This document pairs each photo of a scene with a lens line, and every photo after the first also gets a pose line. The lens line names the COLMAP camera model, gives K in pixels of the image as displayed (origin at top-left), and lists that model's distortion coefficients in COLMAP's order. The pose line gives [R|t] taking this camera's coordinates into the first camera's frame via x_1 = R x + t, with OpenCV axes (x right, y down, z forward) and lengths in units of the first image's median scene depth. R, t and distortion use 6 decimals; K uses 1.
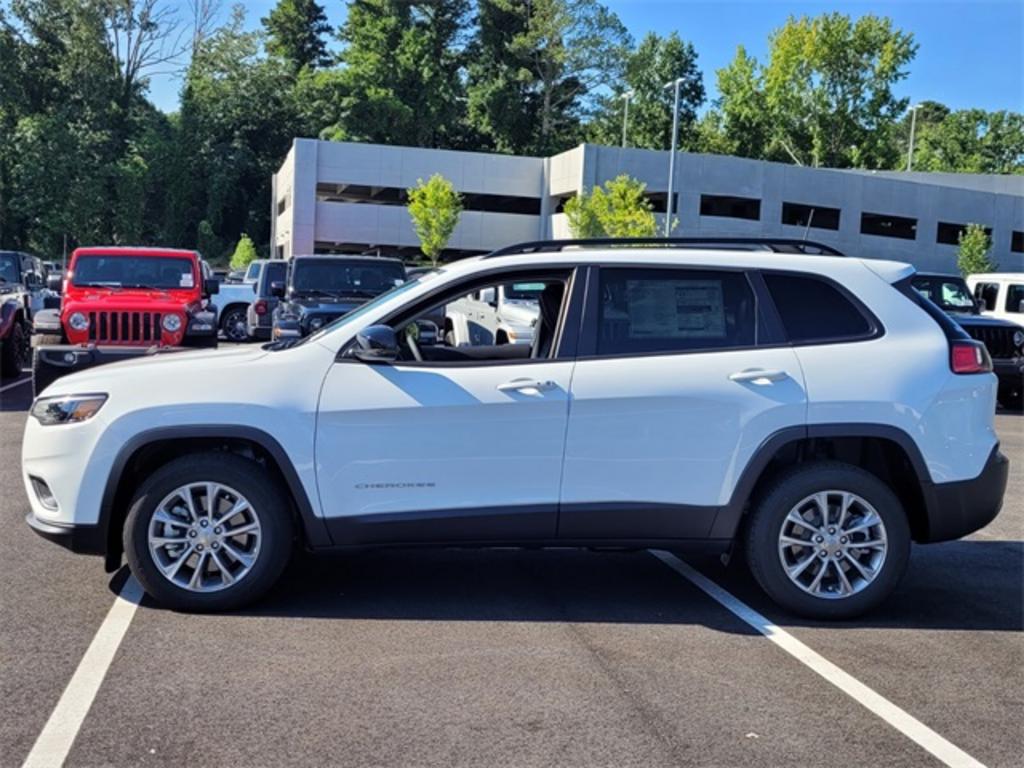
lens RADIAL K [[1192.2, 0, 512.0], [0, 1192.2, 384.0], [0, 0, 1]] dist [0.054650, -0.035771]
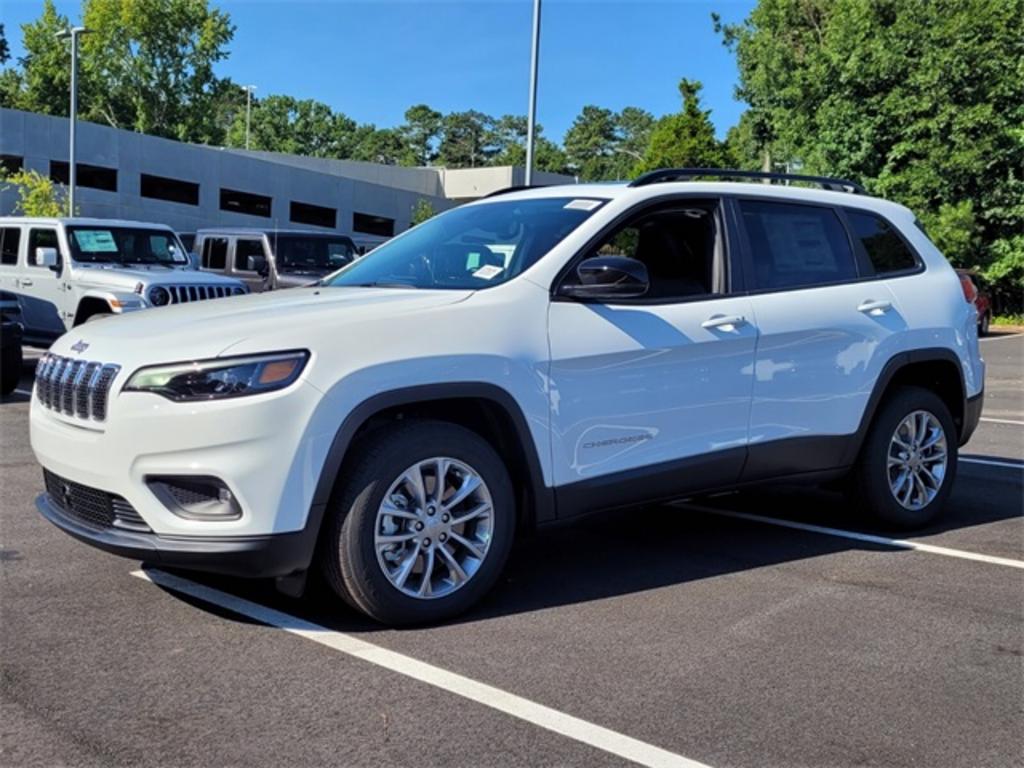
lens RADIAL K [[1192.2, 0, 512.0], [0, 1192.2, 384.0], [0, 0, 1]] dist [0.054650, -0.035771]
pose [[0.797928, -0.057610, 0.599994, -0.100072], [0.050543, 0.998311, 0.028638, 0.002126], [-0.600630, 0.007474, 0.799492, 0.051458]]
